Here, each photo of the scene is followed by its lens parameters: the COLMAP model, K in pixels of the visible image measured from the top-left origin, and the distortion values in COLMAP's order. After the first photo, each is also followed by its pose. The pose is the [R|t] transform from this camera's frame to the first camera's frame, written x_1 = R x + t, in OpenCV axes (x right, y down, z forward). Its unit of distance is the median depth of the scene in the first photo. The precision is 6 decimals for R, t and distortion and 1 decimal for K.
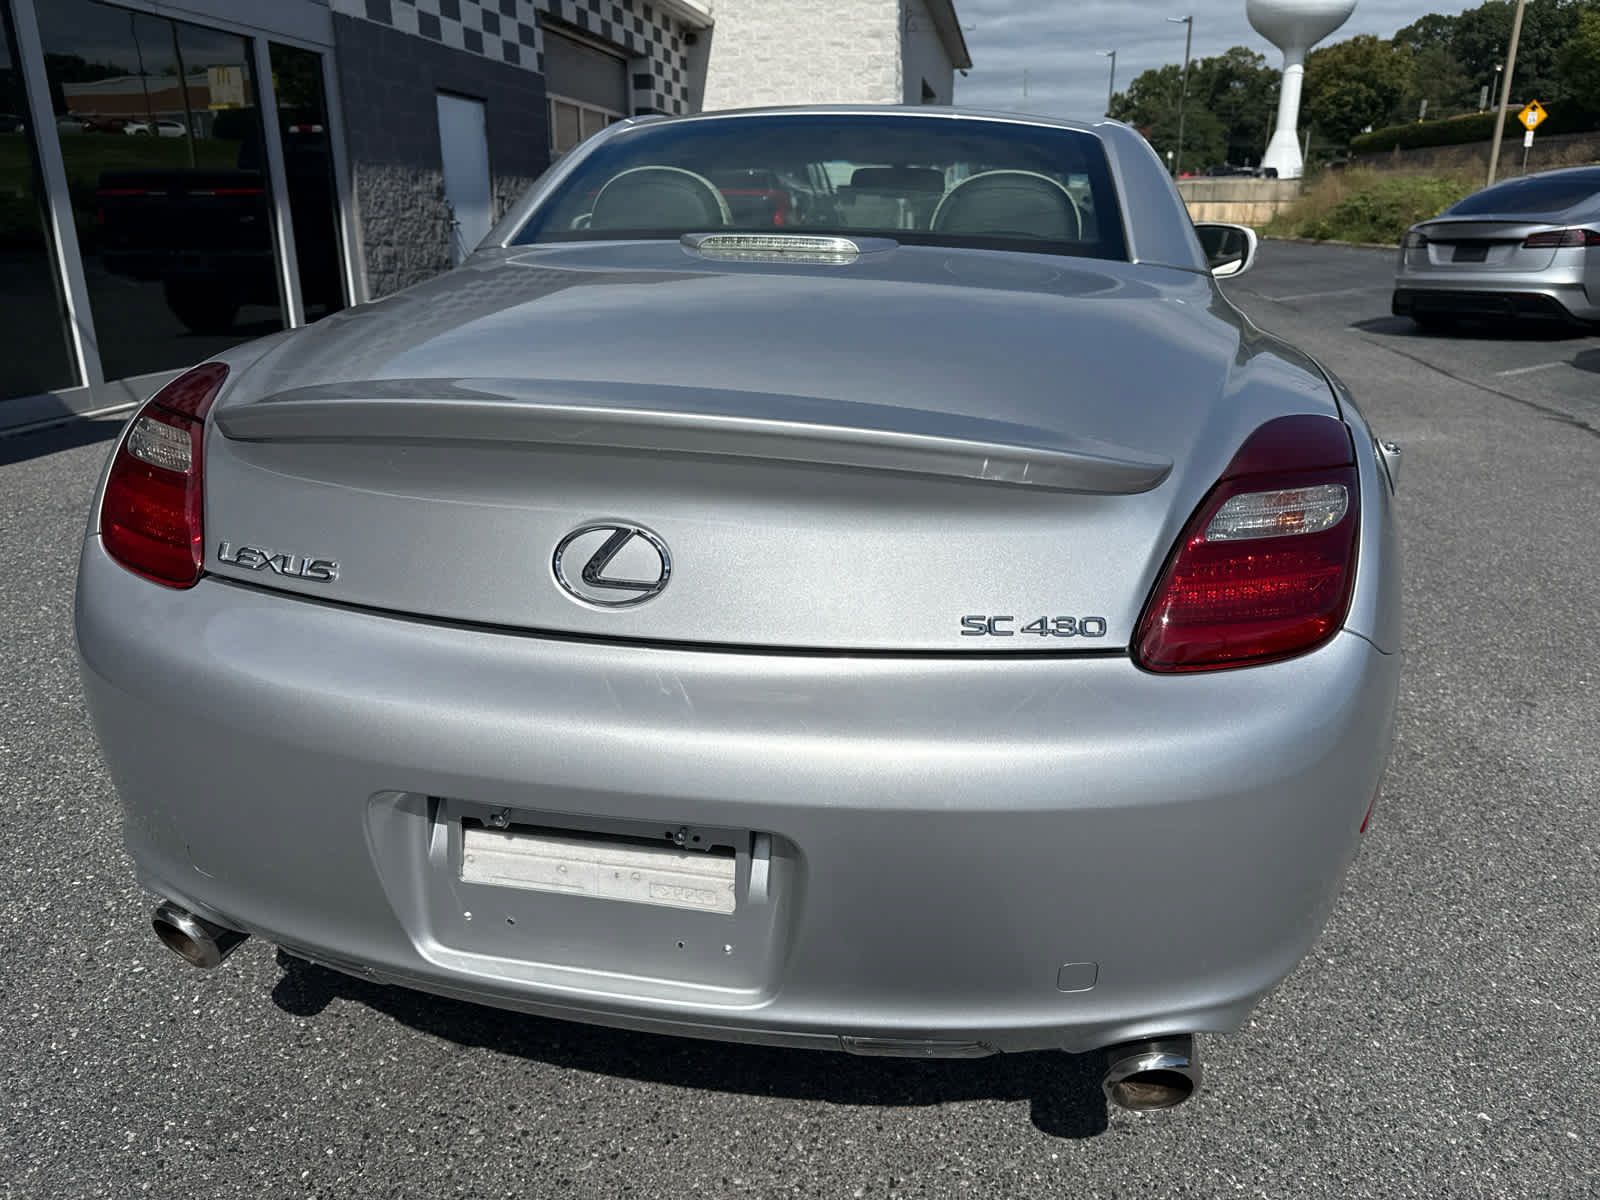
lens RADIAL K [[1137.3, 0, 800.8], [0, 1137.3, 592.4], [0, 0, 1]] dist [0.008930, -0.013298]
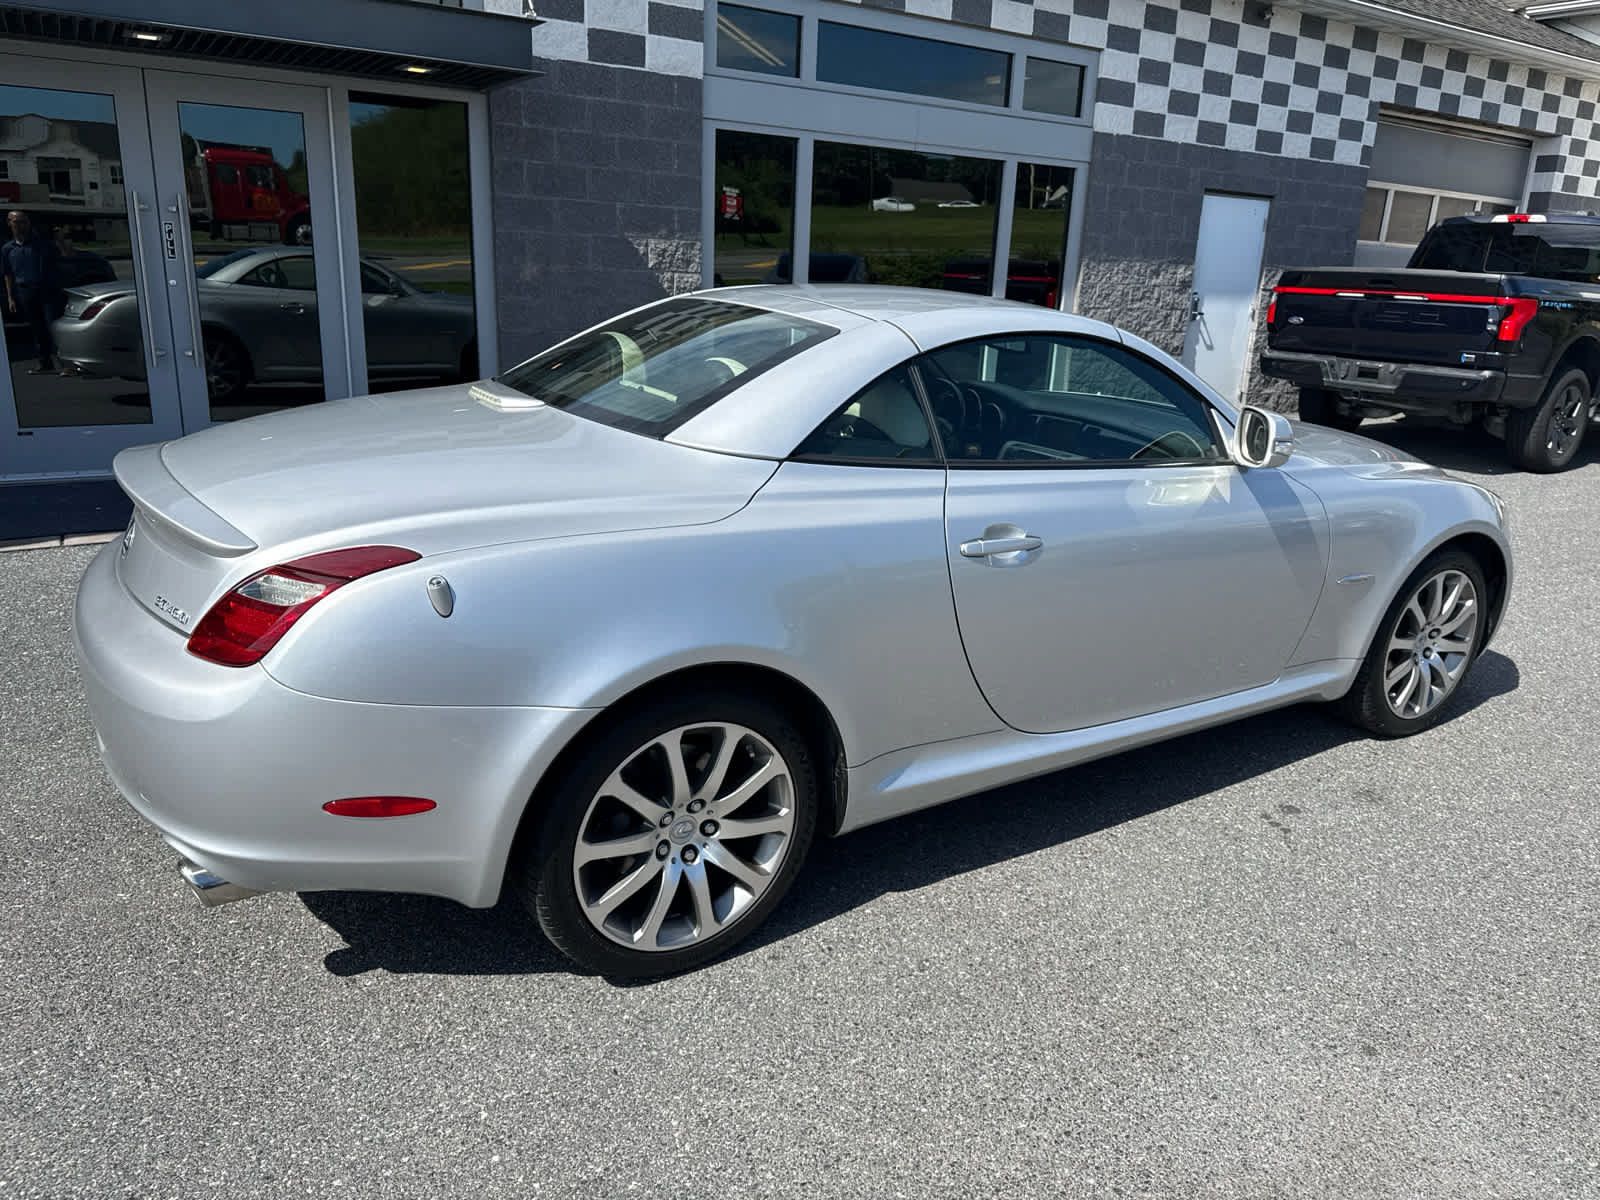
lens RADIAL K [[1136.0, 0, 805.5], [0, 1136.0, 588.9], [0, 0, 1]] dist [0.015829, -0.021454]
pose [[0.679645, 0.228644, -0.696997, 0.247867], [-0.265647, 0.962403, 0.056674, -0.043549], [0.683750, 0.146637, 0.714831, 0.036650]]
